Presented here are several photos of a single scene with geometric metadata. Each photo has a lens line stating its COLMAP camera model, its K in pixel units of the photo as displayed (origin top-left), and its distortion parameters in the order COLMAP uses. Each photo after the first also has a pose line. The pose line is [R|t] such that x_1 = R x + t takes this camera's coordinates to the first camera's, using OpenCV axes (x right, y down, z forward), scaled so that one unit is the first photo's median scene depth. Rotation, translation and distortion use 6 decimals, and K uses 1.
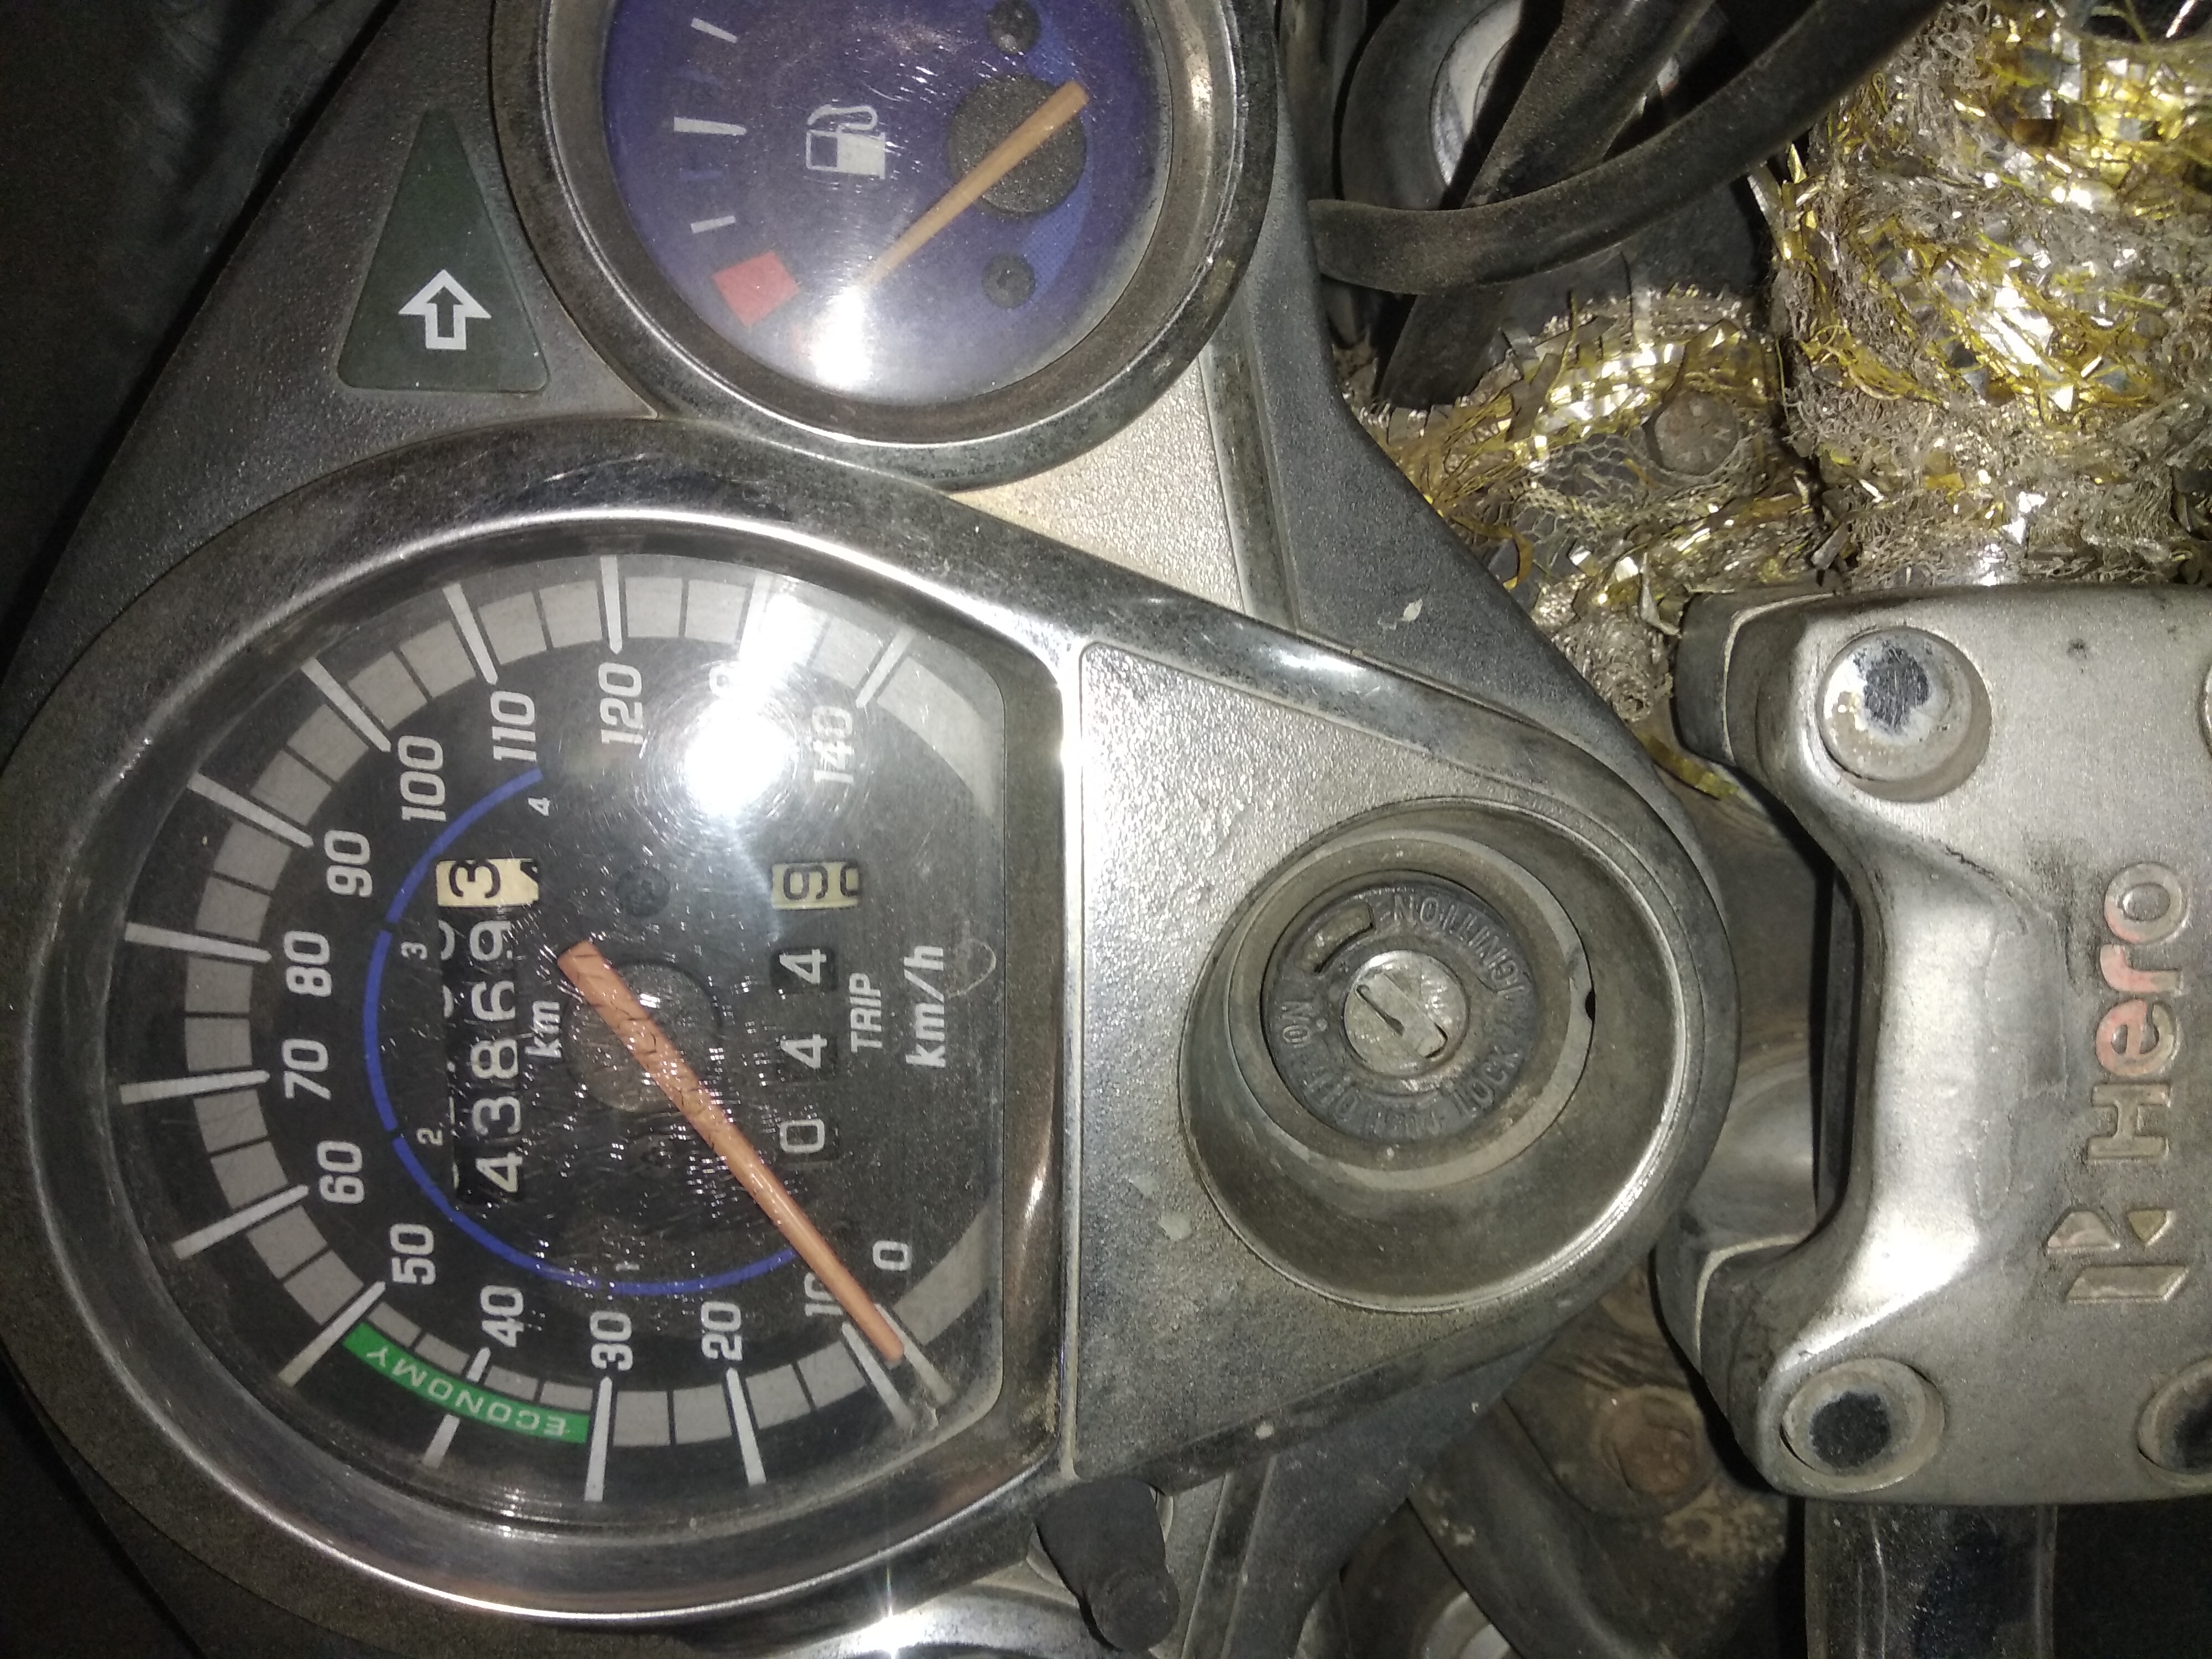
lens RADIAL K [[1726.3, 0, 1122.5], [0, 1726.3, 835.7], [0, 0, 1]] dist [0.006617, -0.066351]
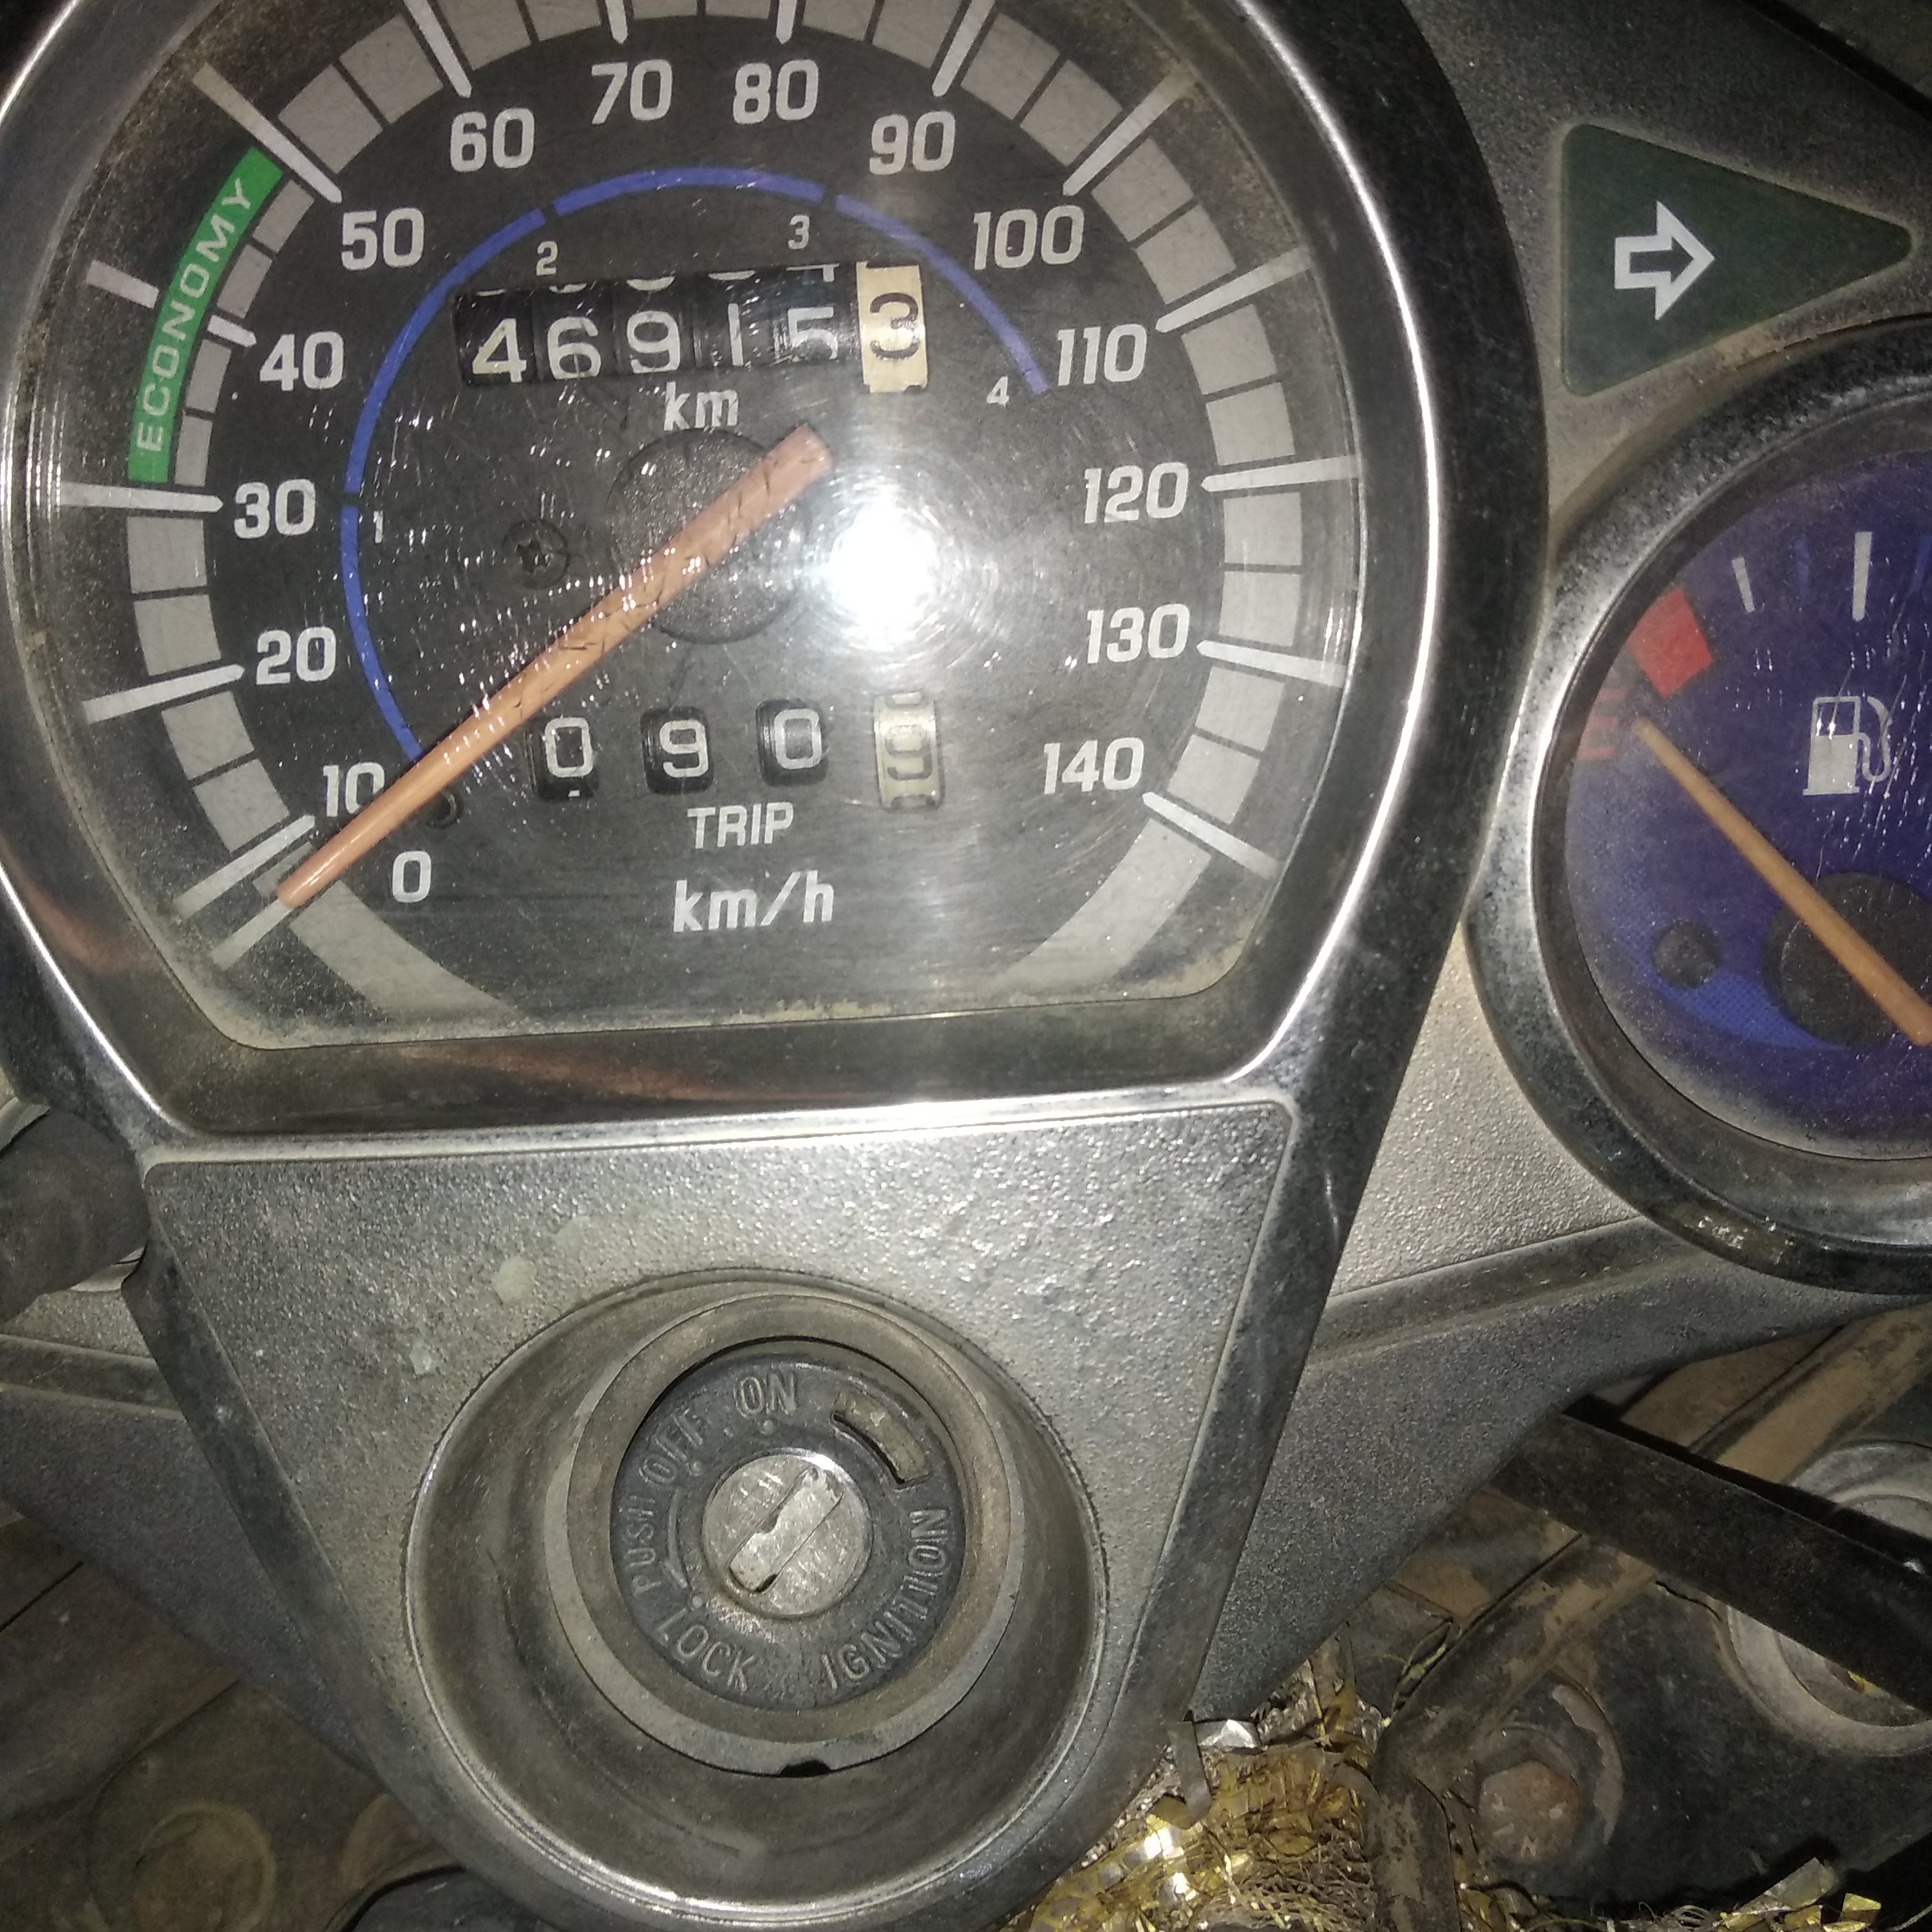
lens RADIAL K [[1997.8, 0, 958.5], [0, 1997.8, 966.0], [0, 0, 1]] dist [0.046233, -0.159808]
pose [[0.068153, 0.997670, 0.003237, -0.087815], [-0.991386, 0.068086, -0.111885, 0.116715], [-0.111845, 0.004416, 0.993716, 0.121629]]
